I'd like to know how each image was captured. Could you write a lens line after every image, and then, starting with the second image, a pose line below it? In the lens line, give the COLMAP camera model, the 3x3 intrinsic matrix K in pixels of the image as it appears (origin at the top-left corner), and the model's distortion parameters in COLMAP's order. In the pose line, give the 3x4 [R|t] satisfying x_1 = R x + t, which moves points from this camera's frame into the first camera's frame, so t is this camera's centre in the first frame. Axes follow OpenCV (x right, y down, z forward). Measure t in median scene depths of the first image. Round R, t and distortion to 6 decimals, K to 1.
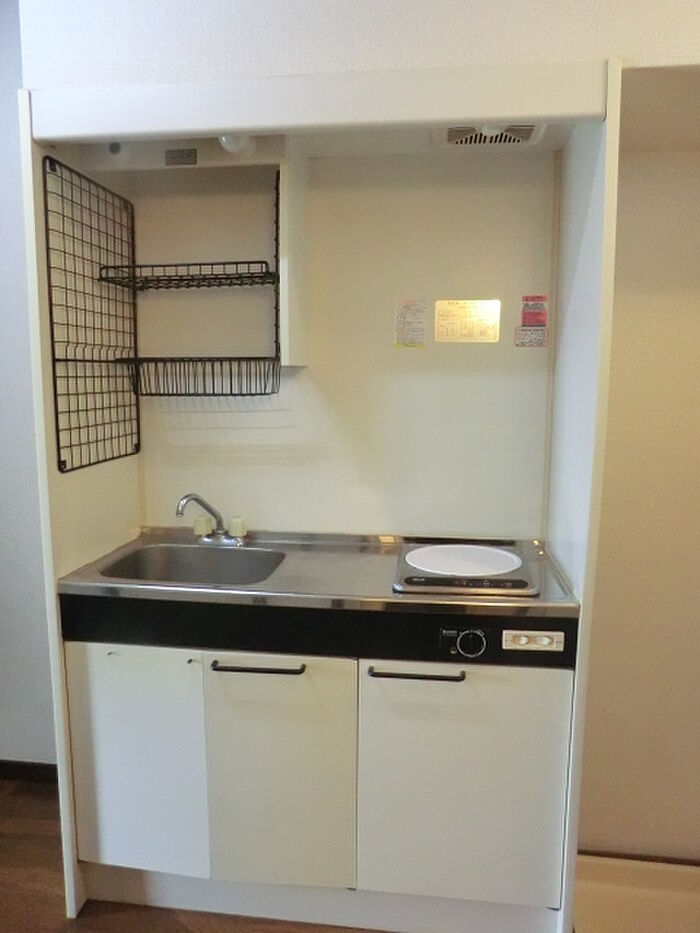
lens RADIAL K [[679.2, 0, 357.7], [0, 679.2, 464.4], [0, 0, 1]] dist [-0.092037, 0.085386]
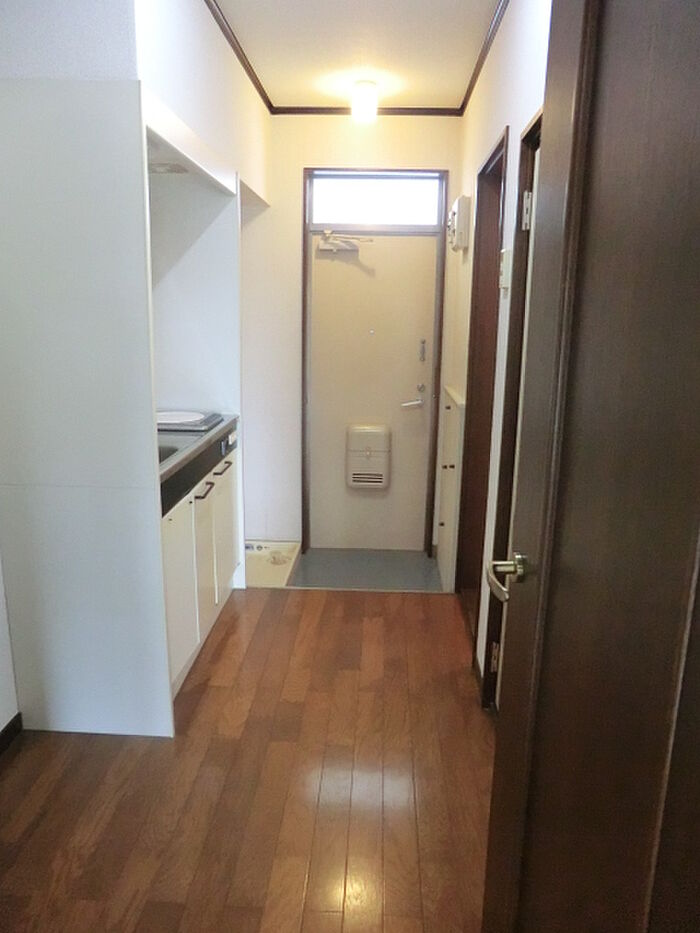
lens RADIAL K [[679.2, 0, 357.7], [0, 679.2, 464.4], [0, 0, 1]] dist [-0.092037, 0.085386]
pose [[-0.082485, -0.232985, 0.968976, -1.595408], [0.109591, 0.964272, 0.241183, -0.109168], [-0.990548, 0.126085, -0.054005, 0.632404]]
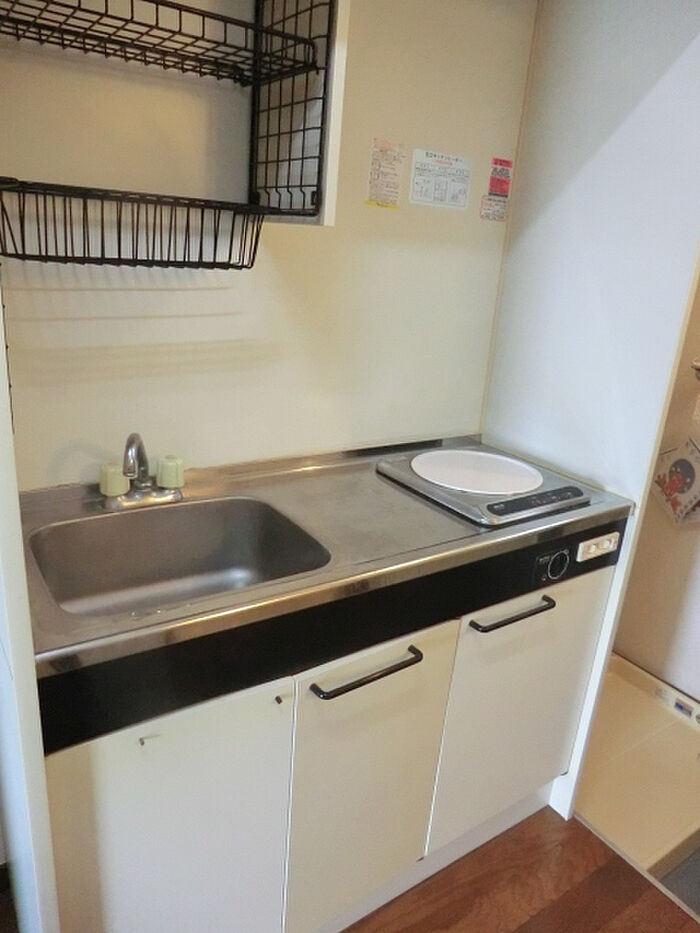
lens RADIAL K [[664.9, 0, 352.0], [0, 664.9, 461.8], [0, 0, 1]] dist [-0.076555, 0.070429]
pose [[0.750024, -0.156221, 0.642696, -0.517800], [0.013236, 0.975057, 0.221562, -0.063951], [-0.661278, -0.157670, 0.733384, 0.476339]]
